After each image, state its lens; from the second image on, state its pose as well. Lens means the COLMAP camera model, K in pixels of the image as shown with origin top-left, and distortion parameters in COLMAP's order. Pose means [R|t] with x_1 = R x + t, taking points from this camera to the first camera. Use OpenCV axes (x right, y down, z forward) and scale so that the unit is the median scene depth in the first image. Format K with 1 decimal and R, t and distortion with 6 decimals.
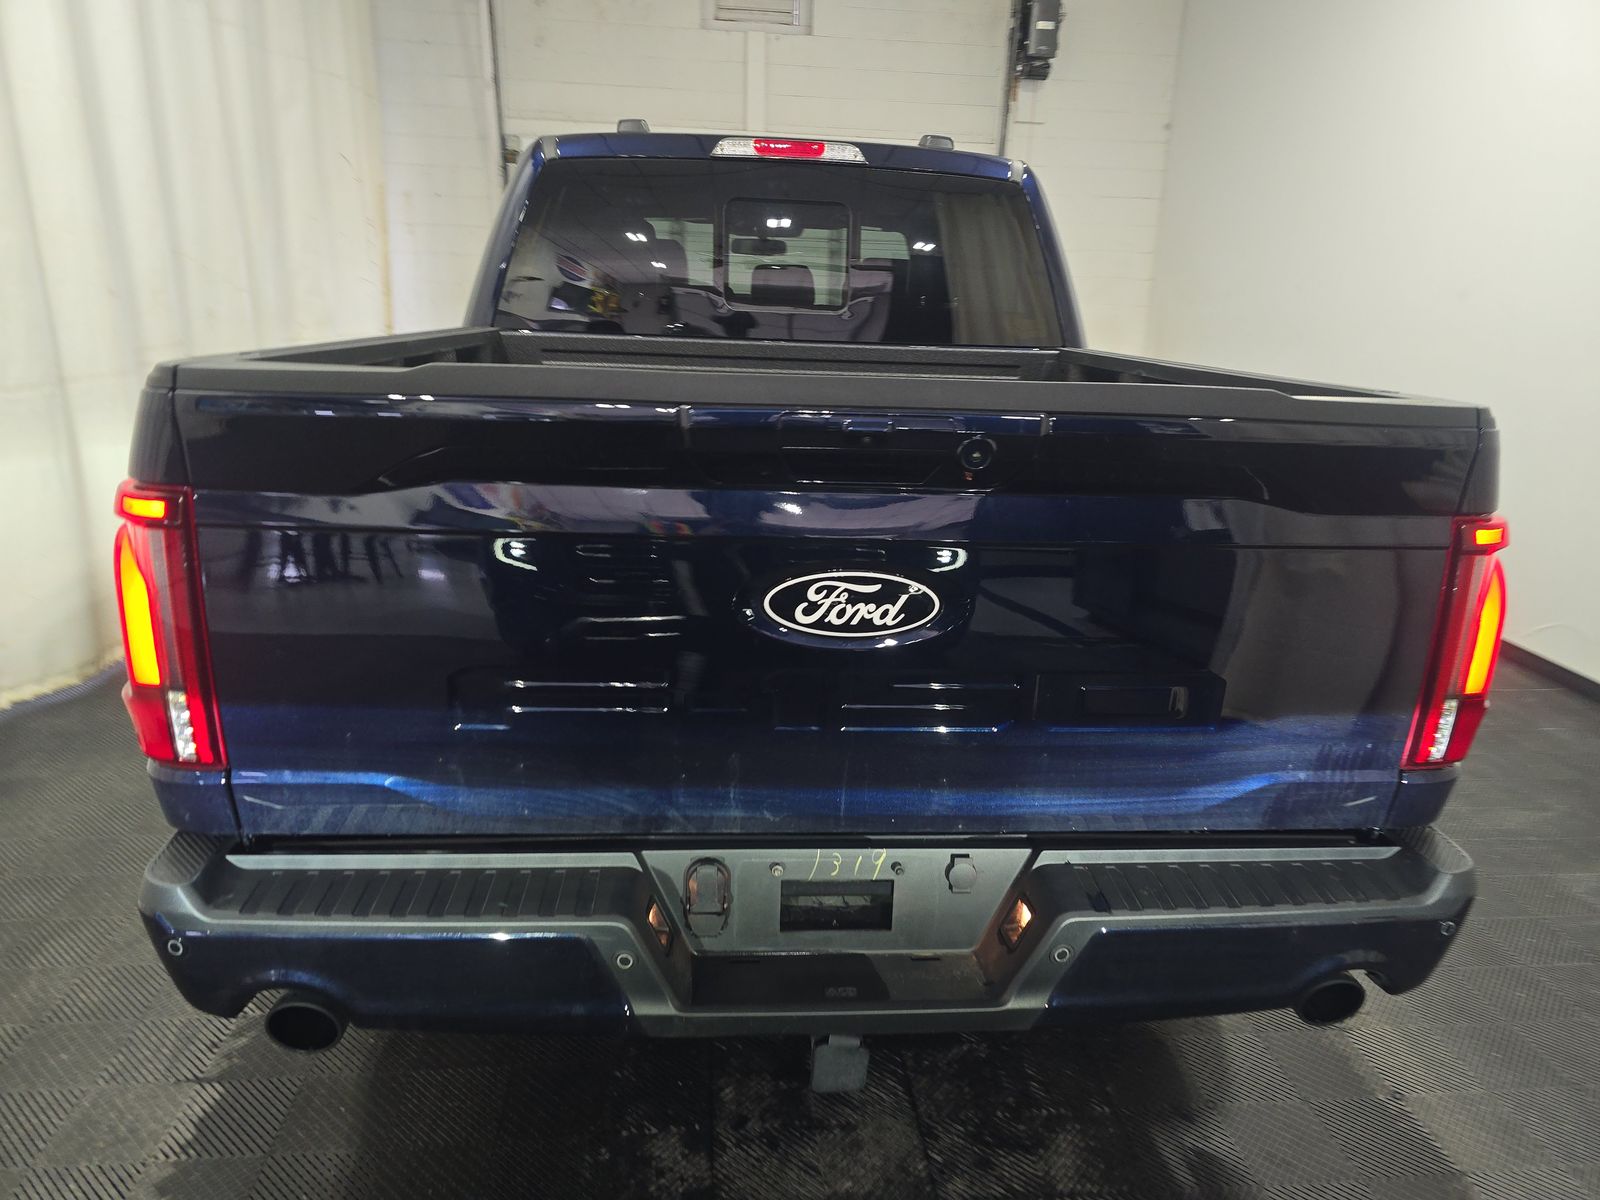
lens RADIAL K [[1063.9, 0, 790.6], [0, 1063.9, 600.2], [0, 0, 1]] dist [0.002497, -0.019588]
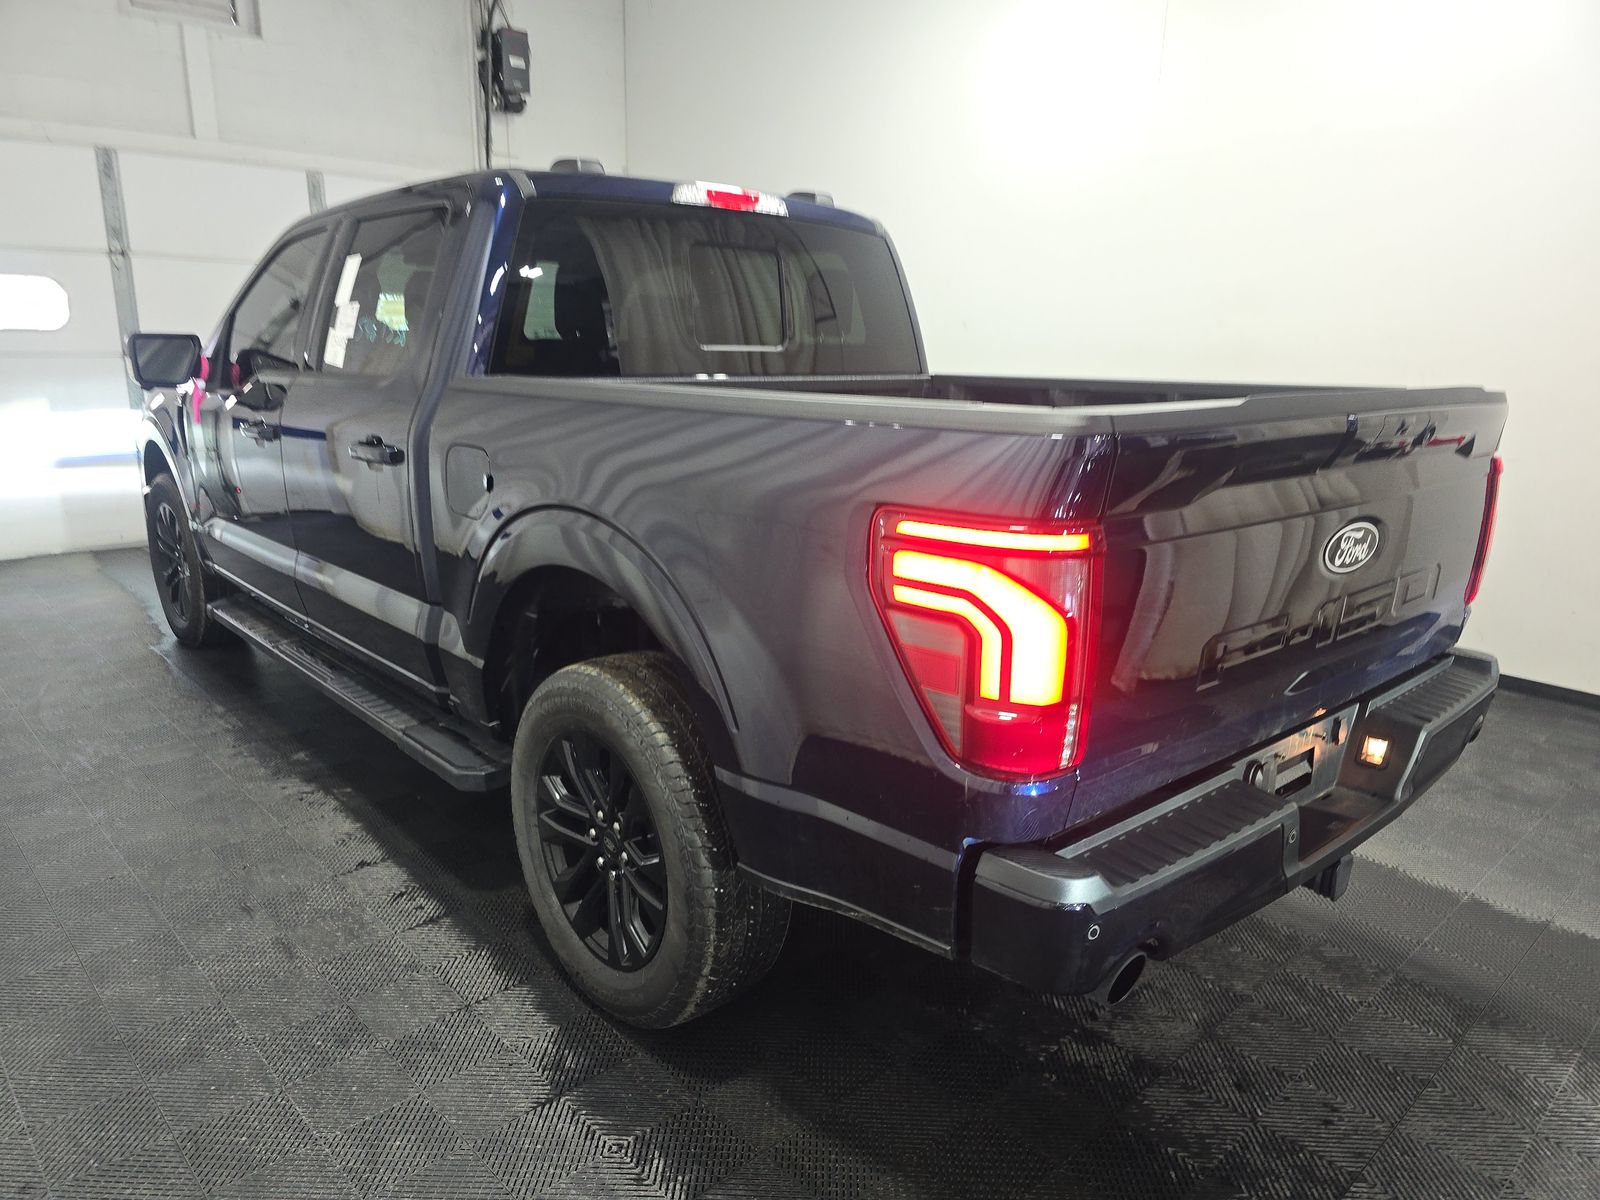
lens RADIAL K [[1063.9, 0, 790.6], [0, 1063.9, 600.2], [0, 0, 1]] dist [0.002497, -0.019588]
pose [[0.786575, -0.164905, 0.595069, -0.637791], [0.174756, 0.983732, 0.041614, -0.053561], [-0.592251, 0.071259, 0.802597, 0.116430]]
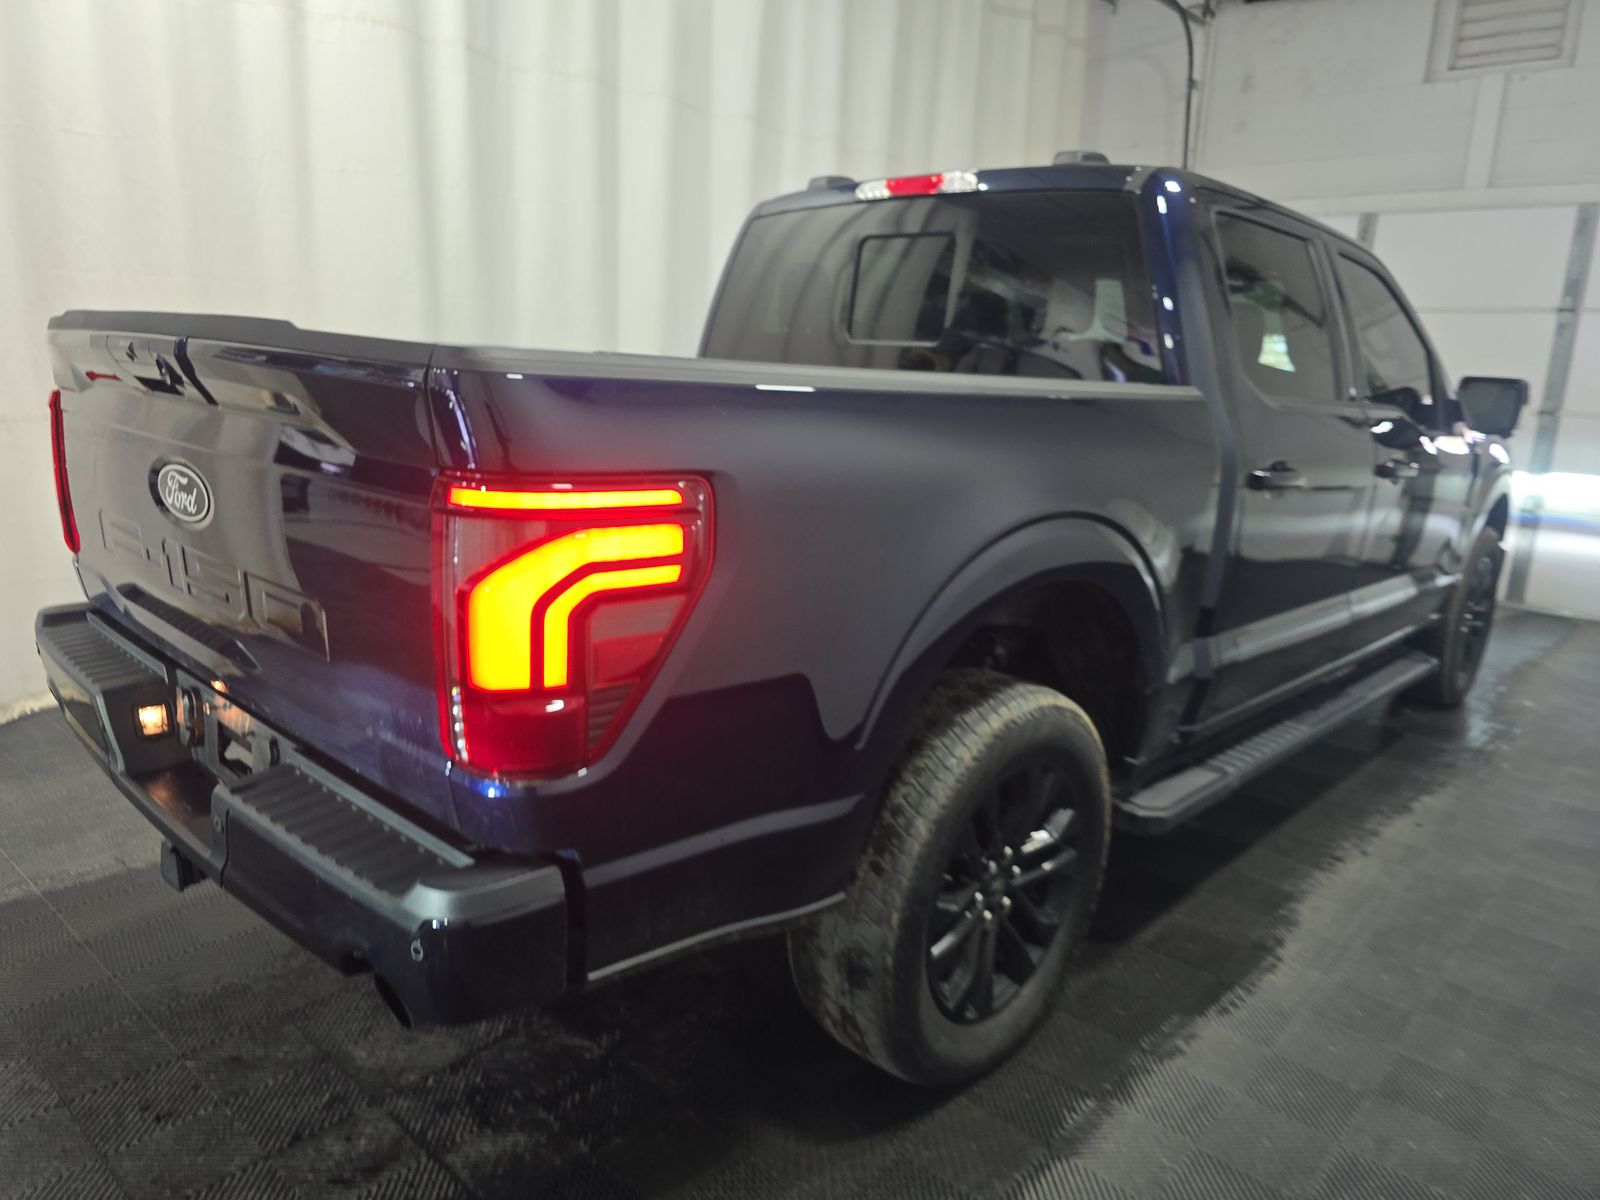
lens RADIAL K [[1063.9, 0, 790.6], [0, 1063.9, 600.2], [0, 0, 1]] dist [0.002497, -0.019588]
pose [[0.682293, 0.149261, -0.715680, 0.650540], [-0.219918, 0.975499, -0.006211, -0.010040], [0.697218, 0.161628, 0.698401, 0.263630]]
